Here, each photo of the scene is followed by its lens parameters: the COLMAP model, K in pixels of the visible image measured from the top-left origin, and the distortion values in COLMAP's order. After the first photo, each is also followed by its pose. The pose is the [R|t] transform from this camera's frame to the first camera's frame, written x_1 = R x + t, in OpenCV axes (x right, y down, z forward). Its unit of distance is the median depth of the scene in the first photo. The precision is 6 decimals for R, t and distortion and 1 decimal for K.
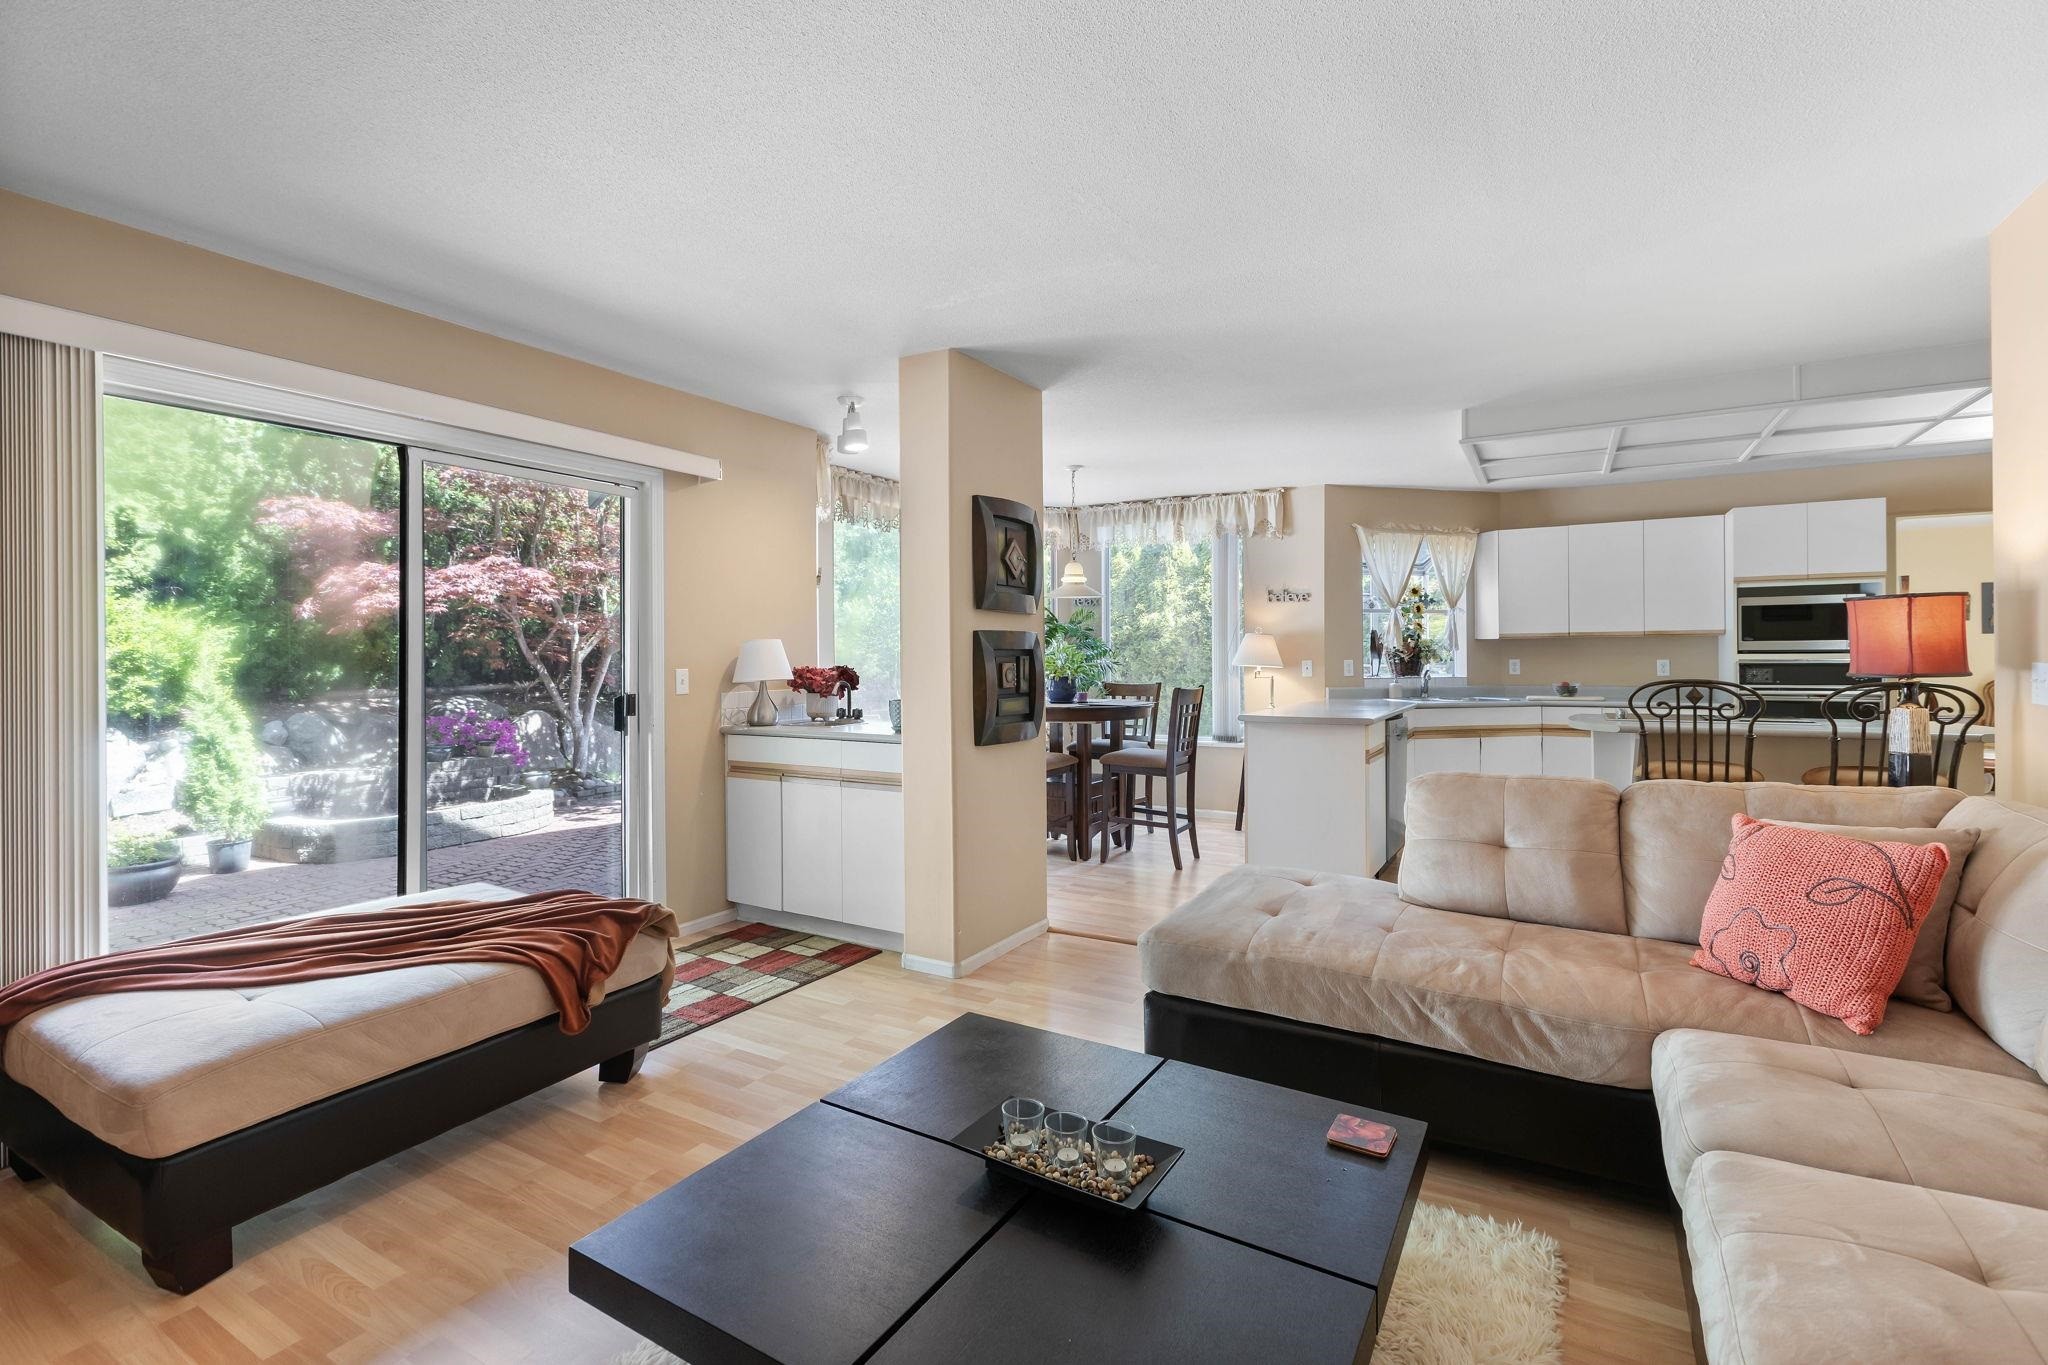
lens RADIAL K [[927.2, 0, 1022.7], [0, 927.2, 662.5], [0, 0, 1]] dist [0.000207, -0.000153]
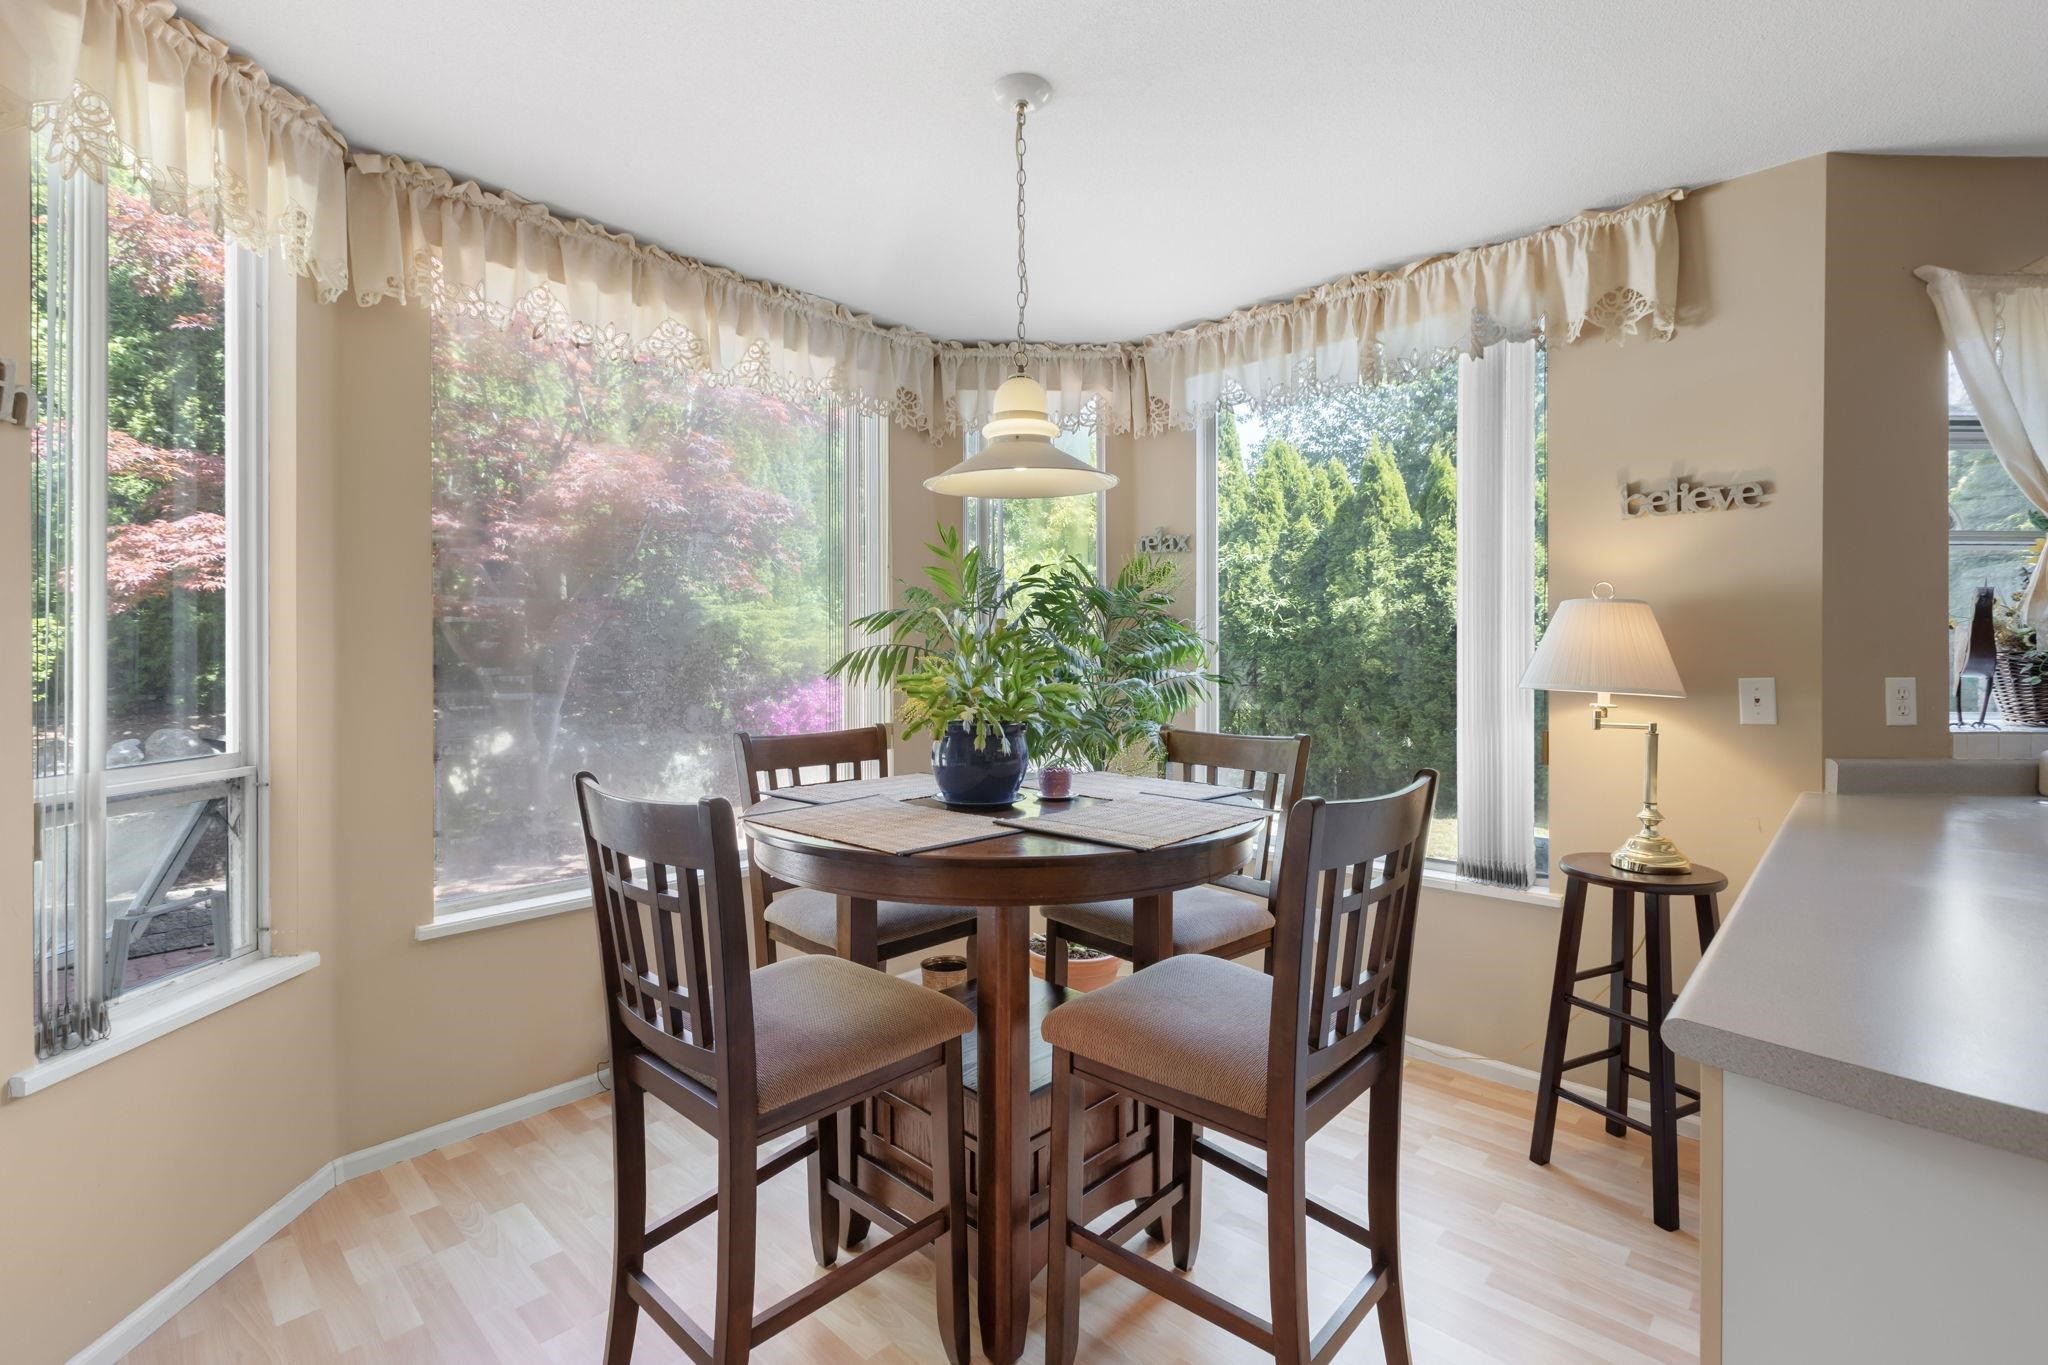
lens RADIAL K [[927.2, 0, 1022.6], [0, 927.2, 669.3], [0, 0, 1]] dist [0.000207, -0.000153]
pose [[0.976084, 0.007205, -0.217275, 0.114135], [-0.005902, 0.999961, 0.006644, -0.005931], [0.217314, -0.005203, 0.976088, 0.599009]]
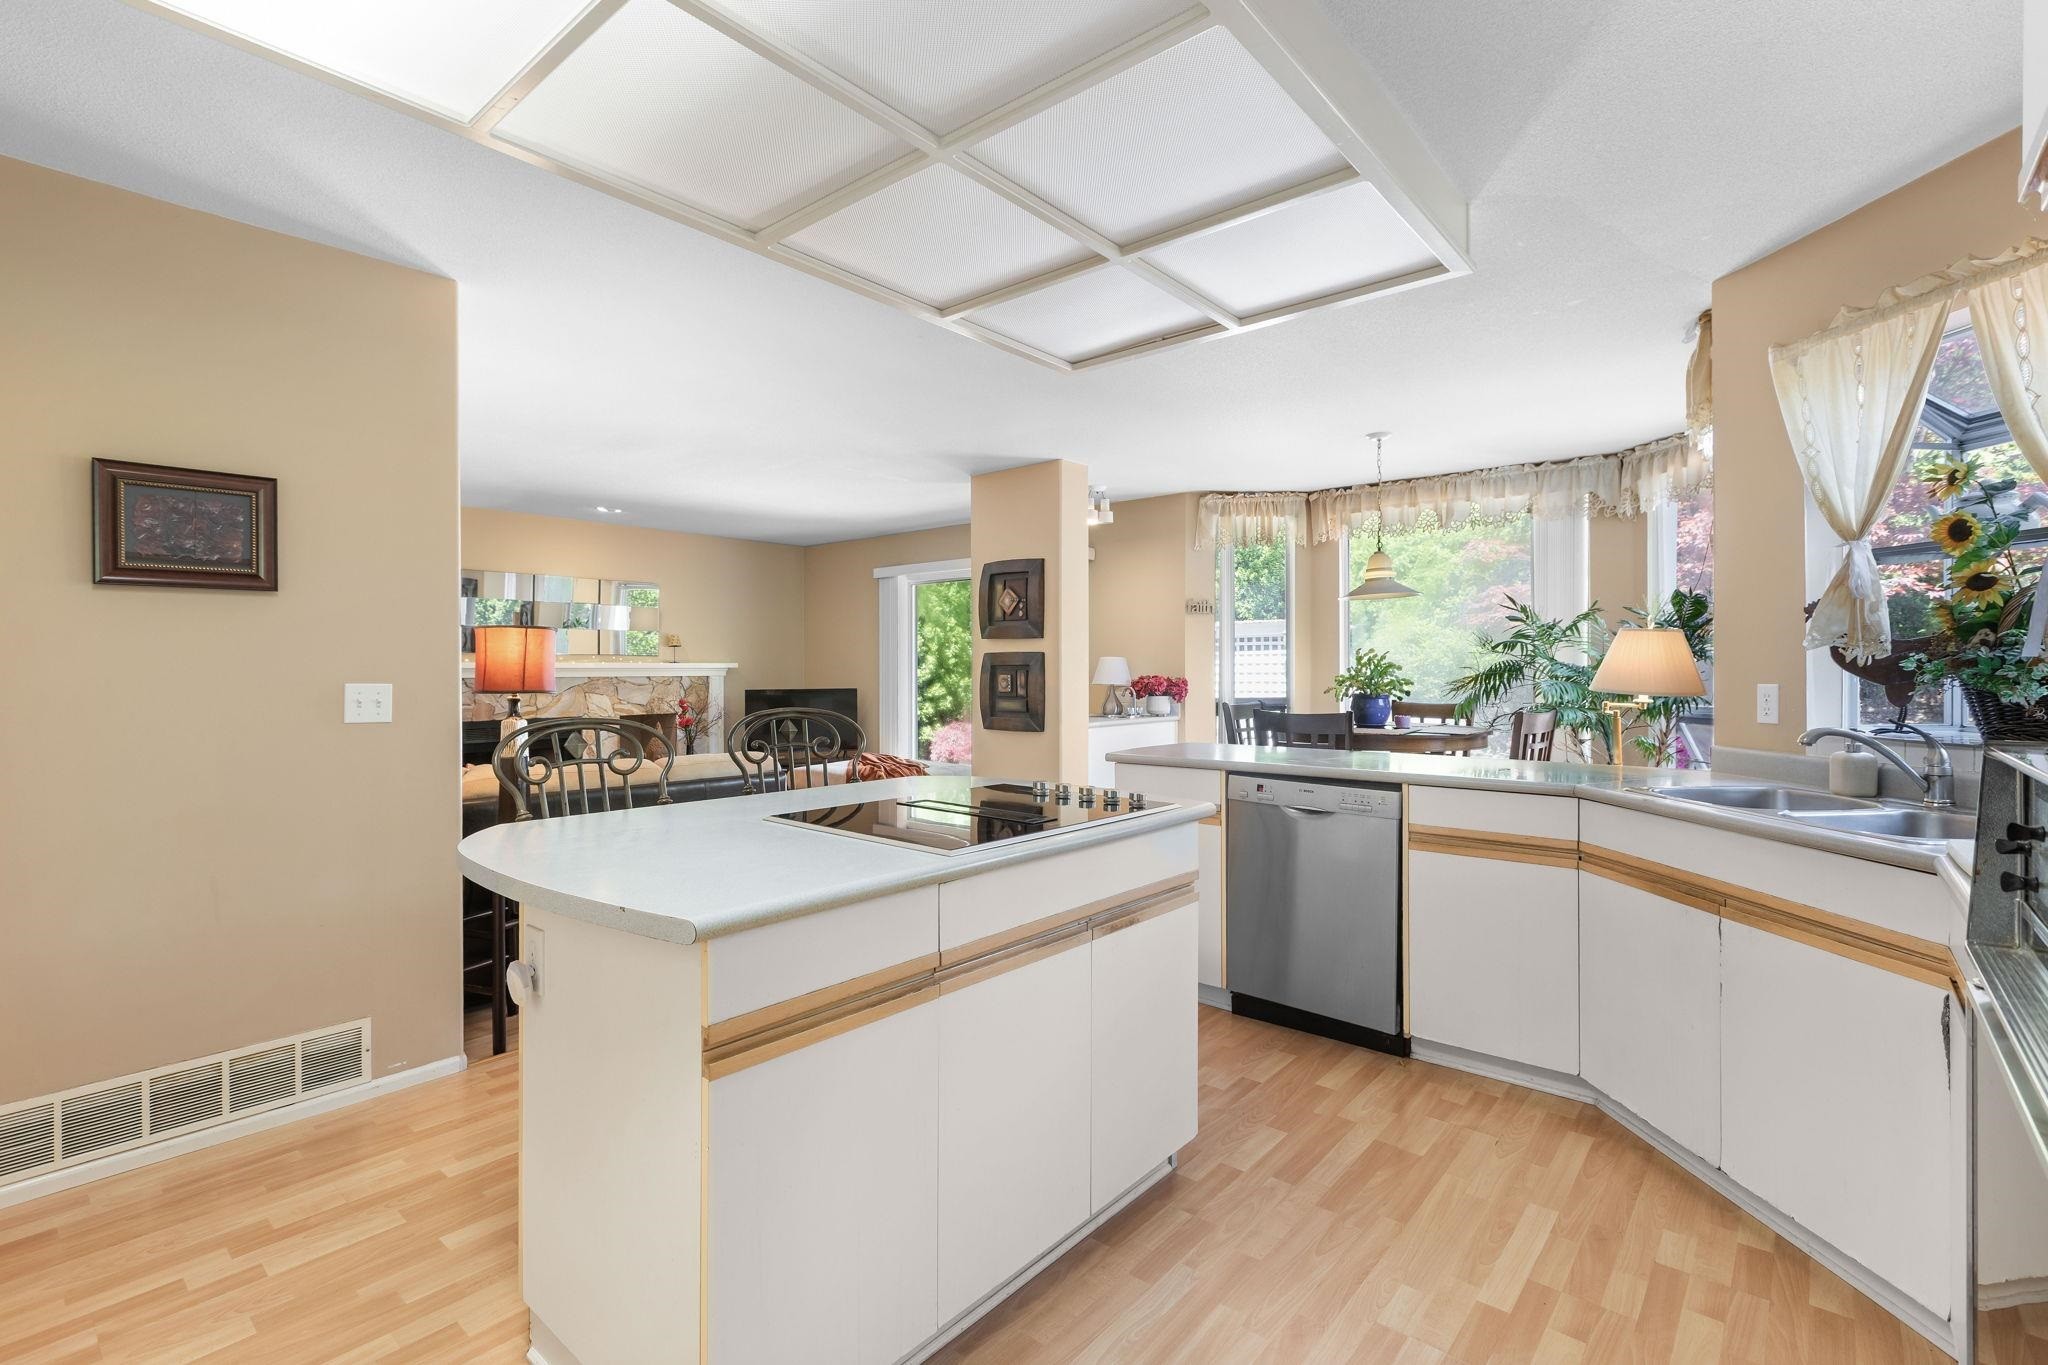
lens RADIAL K [[927.2, 0, 1024.2], [0, 927.2, 683.9], [0, 0, 1]] dist [0.000207, -0.000153]
pose [[-0.177627, 0.024979, -0.983781, 0.807612], [0.000029, 0.999678, 0.025378, -0.012816], [0.984098, 0.004479, -0.177571, 0.747305]]
